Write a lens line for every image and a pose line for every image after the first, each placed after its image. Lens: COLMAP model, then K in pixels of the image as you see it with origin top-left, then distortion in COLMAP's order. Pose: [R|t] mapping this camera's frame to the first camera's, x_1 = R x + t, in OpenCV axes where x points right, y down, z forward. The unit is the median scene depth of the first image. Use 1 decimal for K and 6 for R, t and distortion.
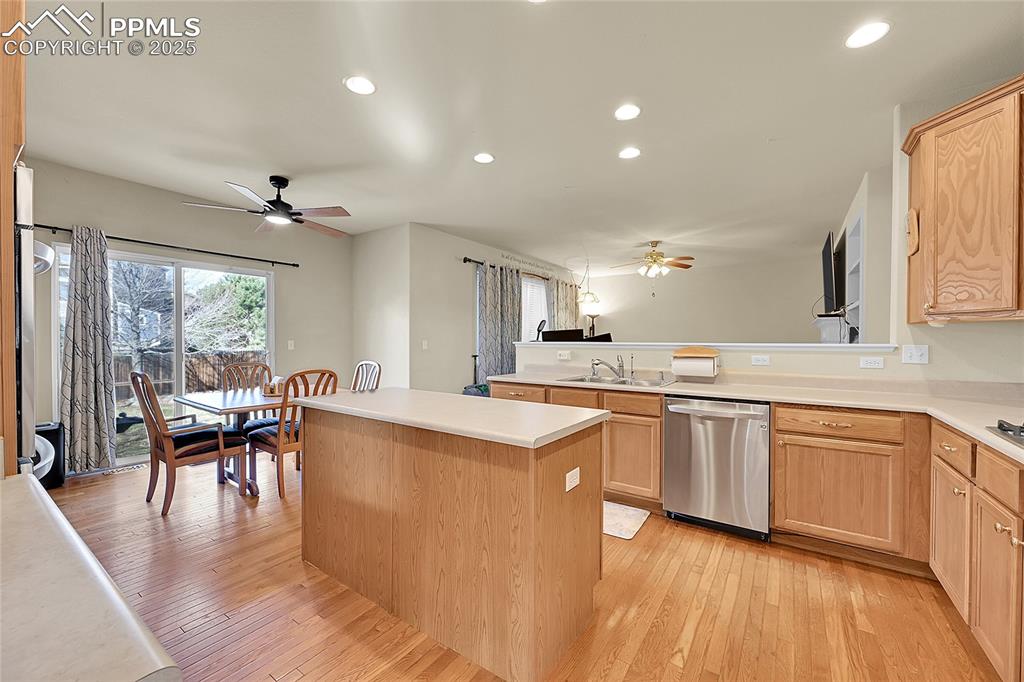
lens RADIAL K [[401.9, 0, 519.4], [0, 401.9, 343.6], [0, 0, 1]] dist [0.000587, 0.000164]
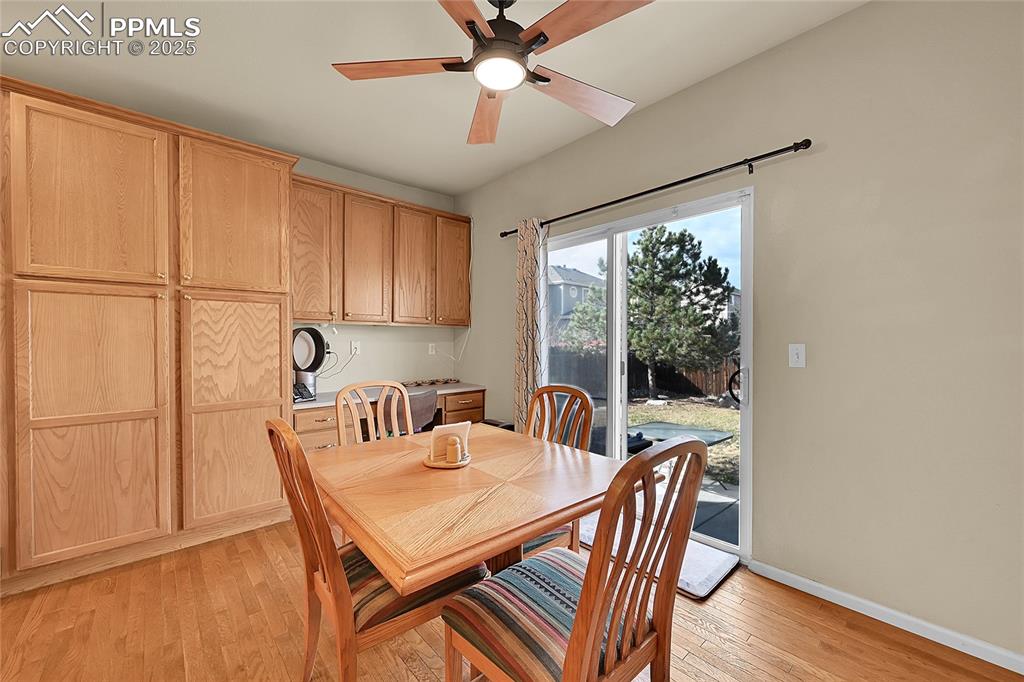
lens RADIAL K [[396.4, 0, 523.1], [0, 396.4, 341.7], [0, 0, 1]] dist [0.000633, 0.000057]
pose [[-0.239936, -0.002333, -0.970786, -0.170903], [-0.012491, 0.999922, 0.000684, -0.009254], [0.970708, 0.012290, -0.239947, 1.094293]]
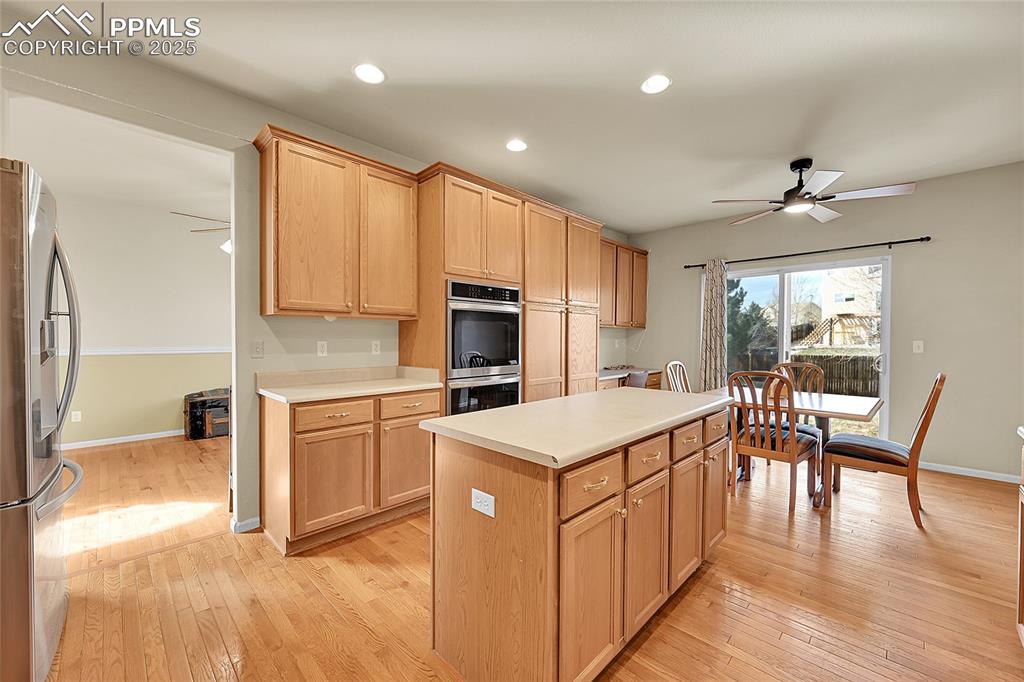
lens RADIAL K [[401.9, 0, 519.4], [0, 401.9, 343.6], [0, 0, 1]] dist [0.000587, 0.000164]
pose [[-0.171967, 0.008727, -0.985064, 0.398050], [-0.016648, 0.999792, 0.011764, 0.001450], [0.984962, 0.018422, -0.171786, 0.515205]]
